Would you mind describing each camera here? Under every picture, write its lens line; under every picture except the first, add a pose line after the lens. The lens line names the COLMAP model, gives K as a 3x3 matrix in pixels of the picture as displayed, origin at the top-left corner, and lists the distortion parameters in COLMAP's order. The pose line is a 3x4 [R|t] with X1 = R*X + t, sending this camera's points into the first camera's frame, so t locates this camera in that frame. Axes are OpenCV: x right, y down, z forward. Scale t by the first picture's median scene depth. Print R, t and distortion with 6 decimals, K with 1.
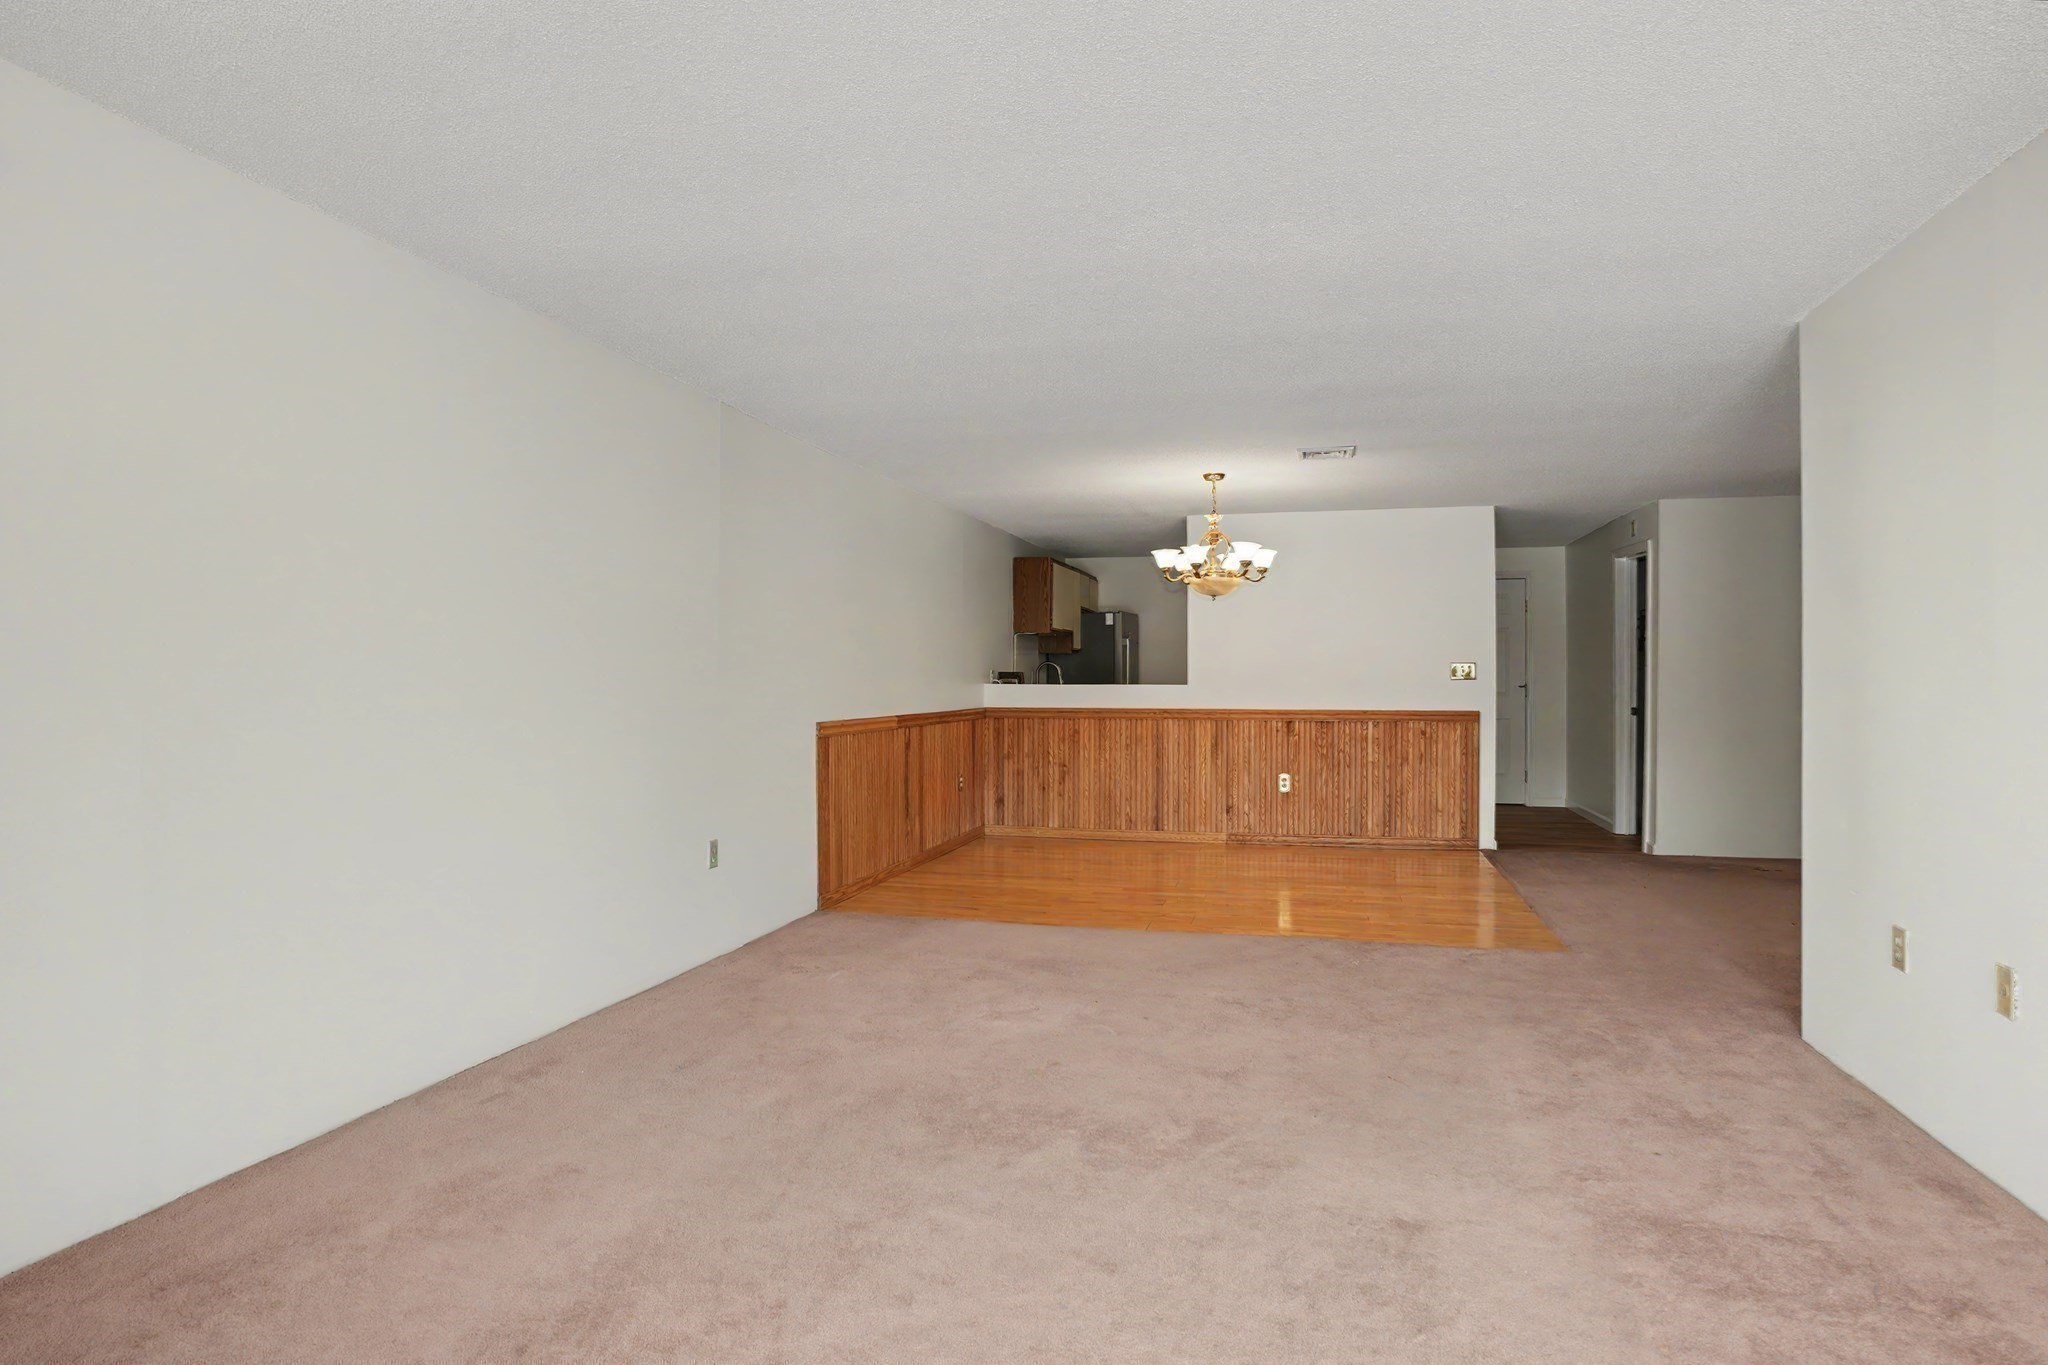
lens RADIAL K [[1125.4, 0, 1025.9], [0, 1125.4, 676.9], [0, 0, 1]] dist [-0.051571, 0.036553]
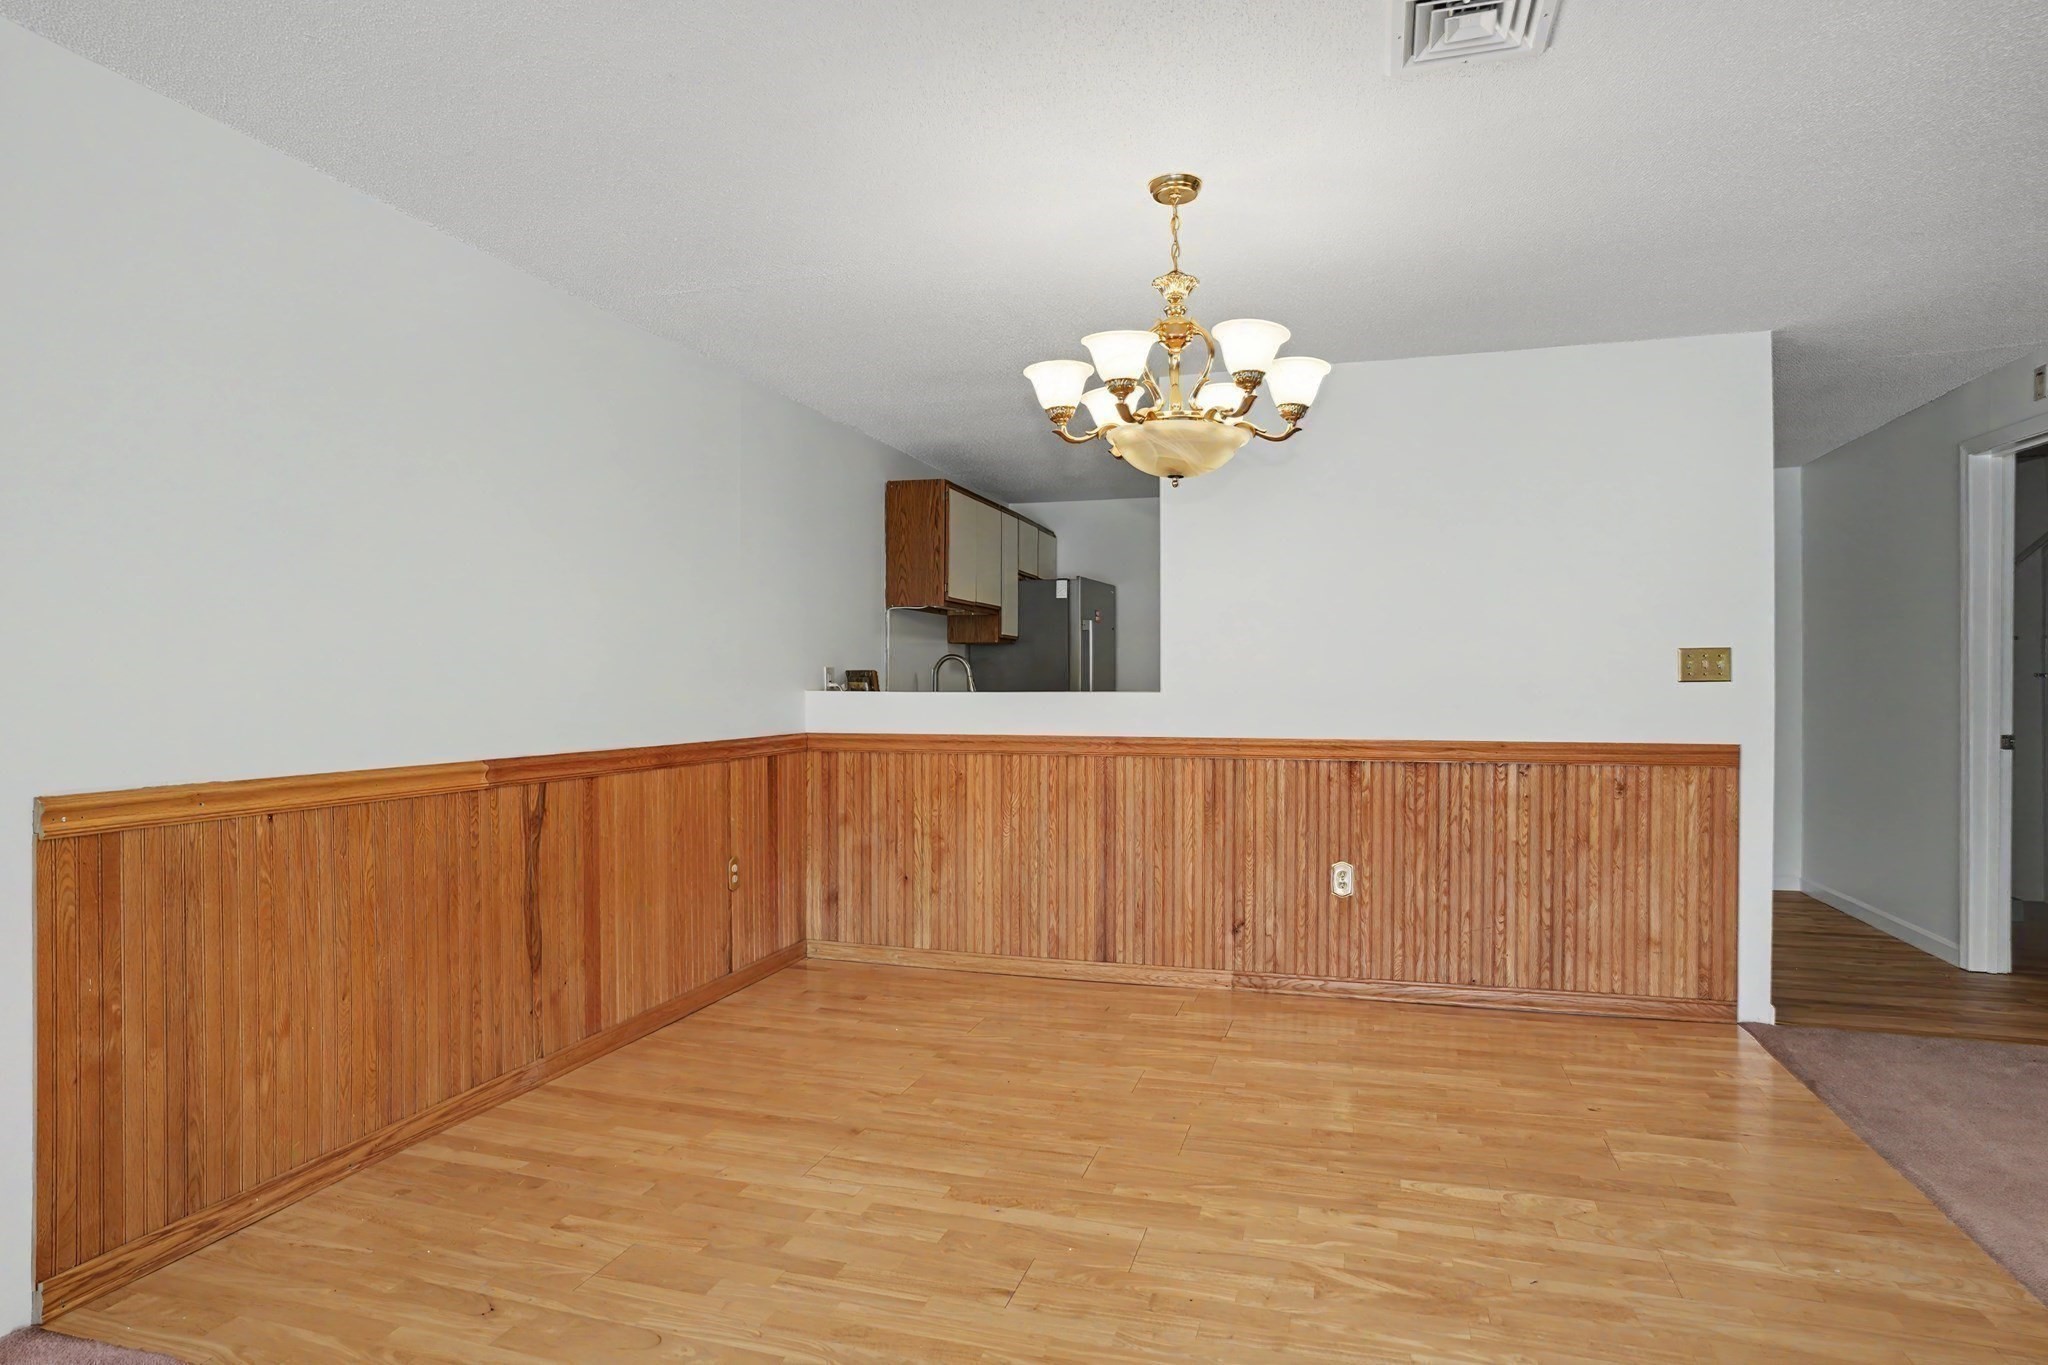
lens RADIAL K [[1135.3, 0, 1024.0], [0, 1135.3, 682.5], [0, 0, 1]] dist [-0.058476, 0.049572]
pose [[0.999243, -0.000842, -0.038885, 0.099840], [0.000795, 0.999999, -0.001226, 0.002884], [0.038886, 0.001194, 0.999243, 0.456619]]
